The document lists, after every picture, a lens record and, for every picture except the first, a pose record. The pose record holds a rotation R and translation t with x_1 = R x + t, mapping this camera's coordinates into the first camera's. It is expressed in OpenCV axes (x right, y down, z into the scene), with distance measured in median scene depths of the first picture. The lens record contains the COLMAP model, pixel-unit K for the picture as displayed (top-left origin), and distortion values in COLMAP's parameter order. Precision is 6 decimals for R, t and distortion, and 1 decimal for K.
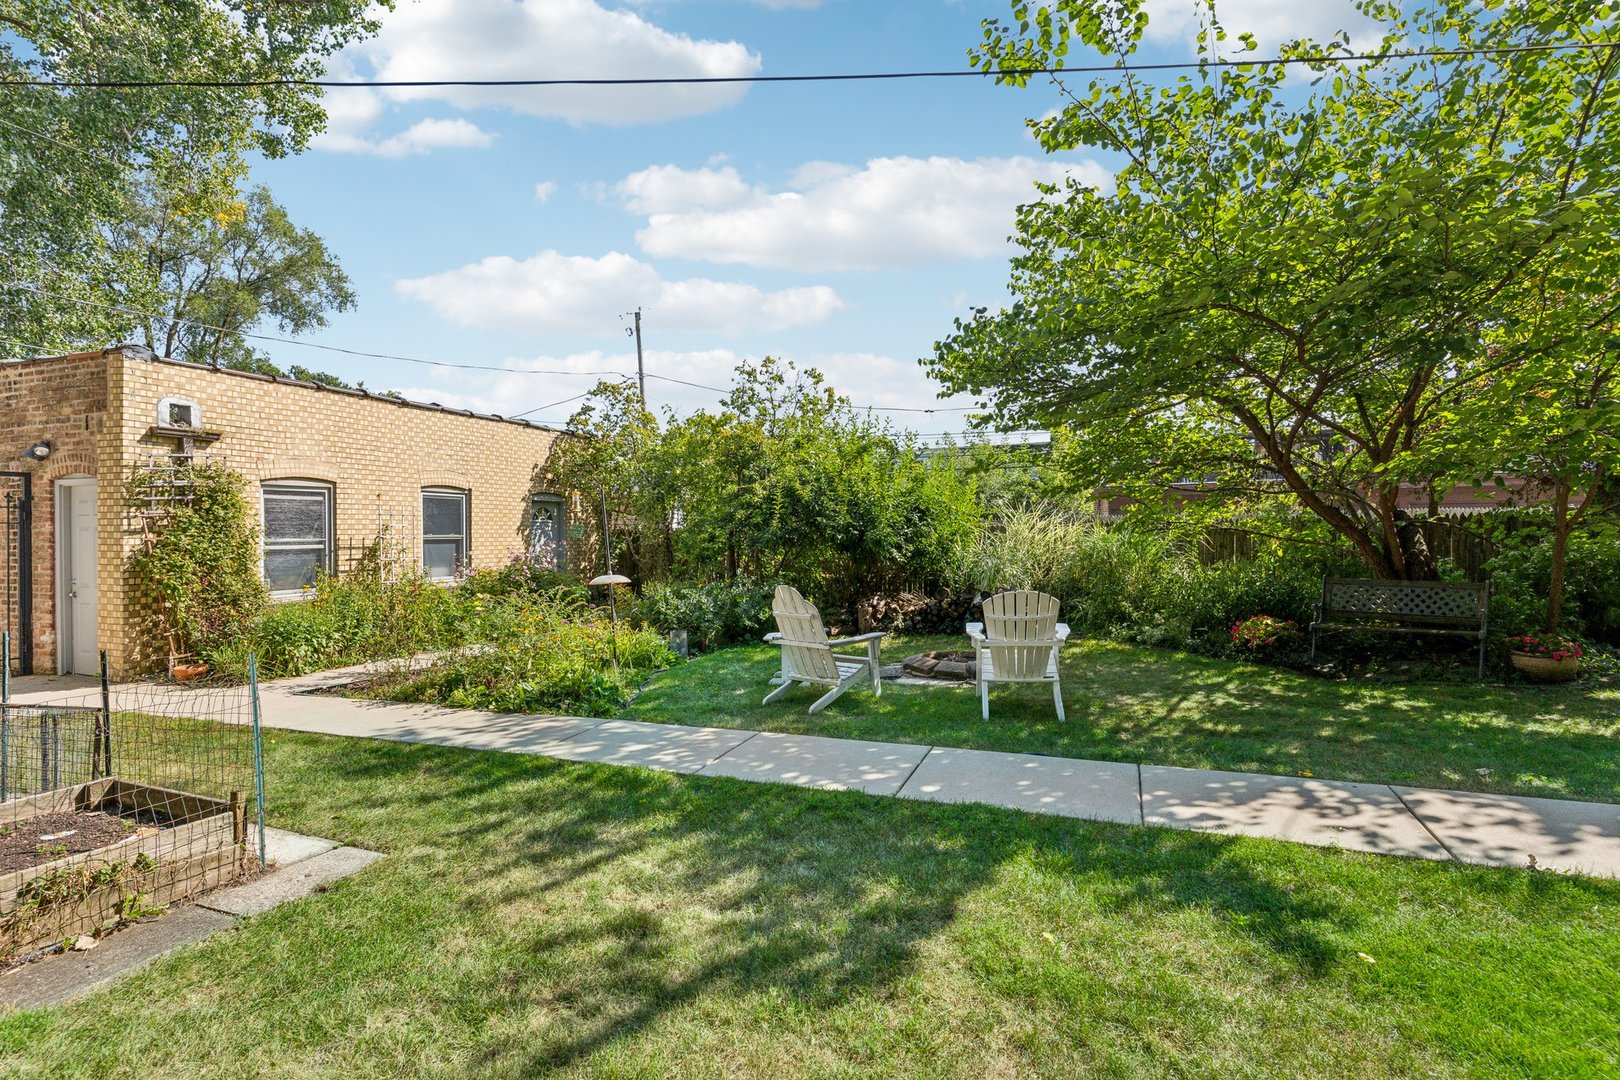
lens RADIAL K [[784.0, 0, 810.0], [0, 784.0, 540.0], [0, 0, 1]] dist [0.000766, 0.000034]
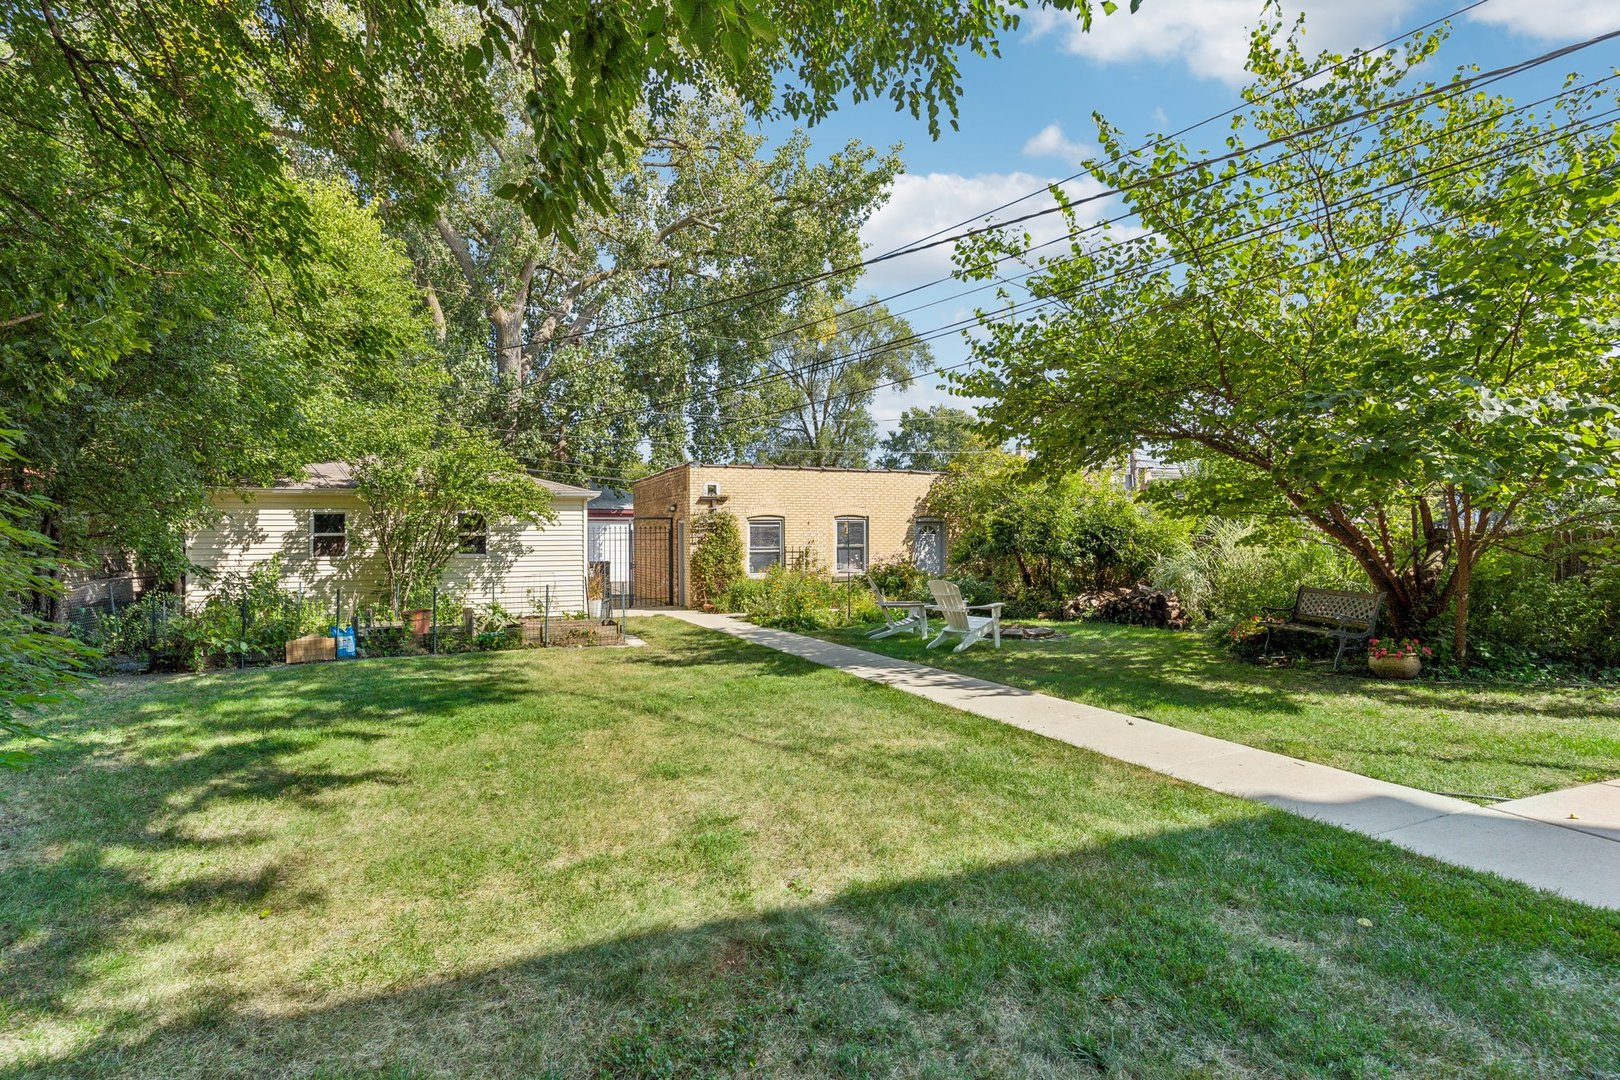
lens RADIAL K [[784.0, 0, 810.0], [0, 784.0, 540.0], [0, 0, 1]] dist [0.000766, 0.000034]
pose [[0.719034, -0.003199, -0.694967, 0.818525], [-0.002821, 0.999968, -0.007523, -0.004654], [0.694969, 0.007370, 0.719002, -0.337444]]
